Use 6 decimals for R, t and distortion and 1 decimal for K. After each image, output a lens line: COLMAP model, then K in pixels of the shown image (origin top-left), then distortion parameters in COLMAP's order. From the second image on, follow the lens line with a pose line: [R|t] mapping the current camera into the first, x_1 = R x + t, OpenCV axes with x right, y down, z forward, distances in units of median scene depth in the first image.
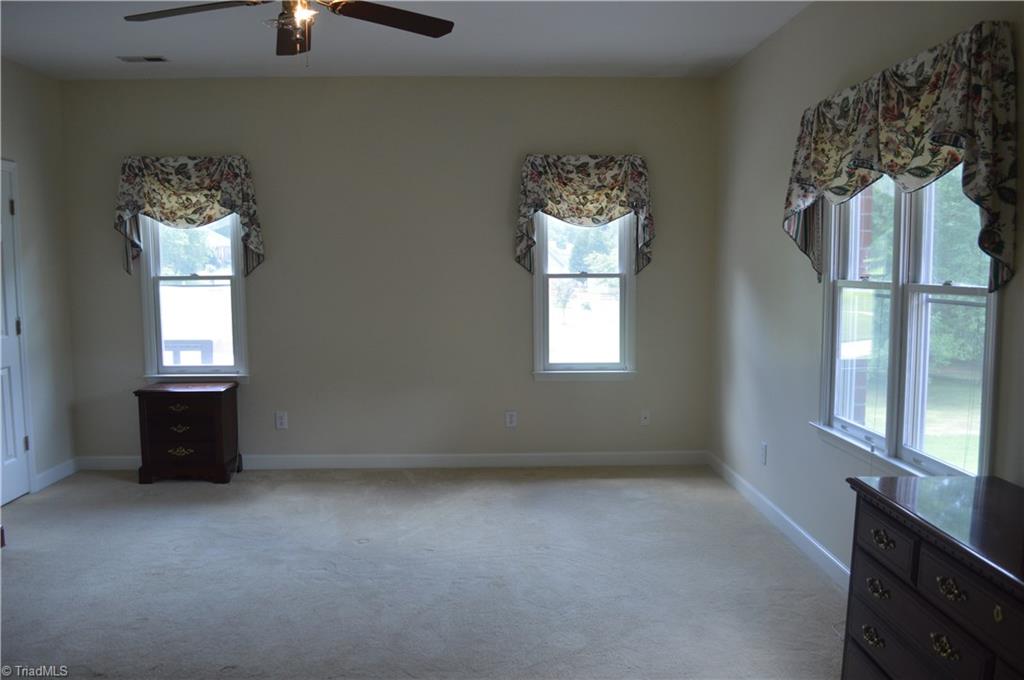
lens RADIAL K [[815.1, 0, 517.5], [0, 815.1, 339.5], [0, 0, 1]] dist [-0.074074, 0.005772]
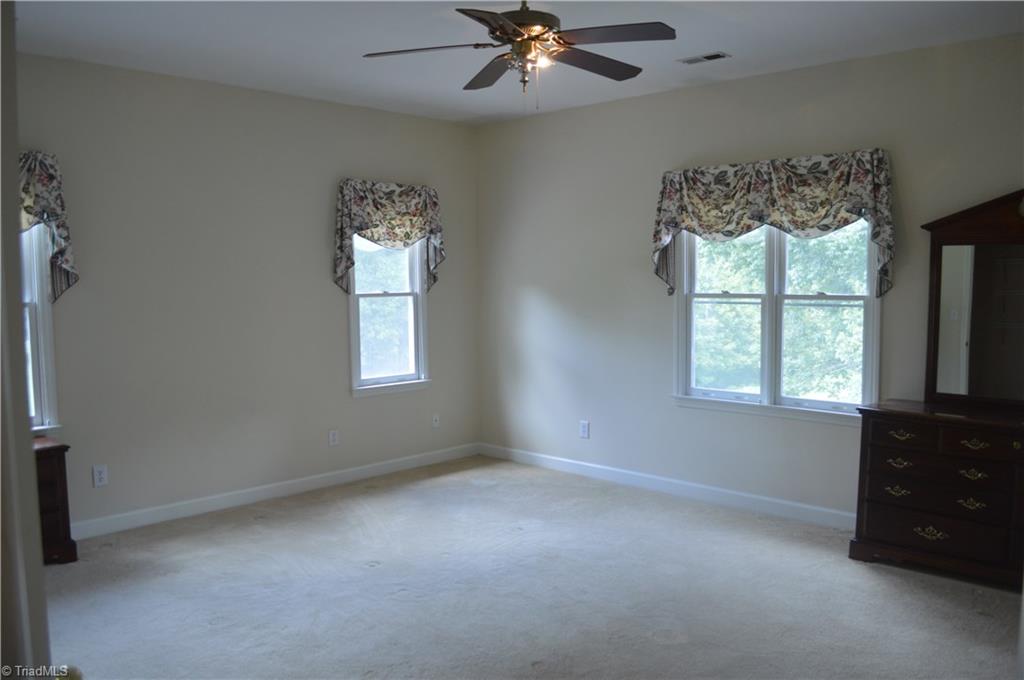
lens RADIAL K [[815.1, 0, 522.1], [0, 815.1, 341.3], [0, 0, 1]] dist [-0.074074, 0.005772]
pose [[0.717208, -0.055786, 0.694623, -0.555948], [0.069532, 0.997545, 0.008320, -0.014315], [-0.693382, 0.042331, 0.719326, 0.112392]]
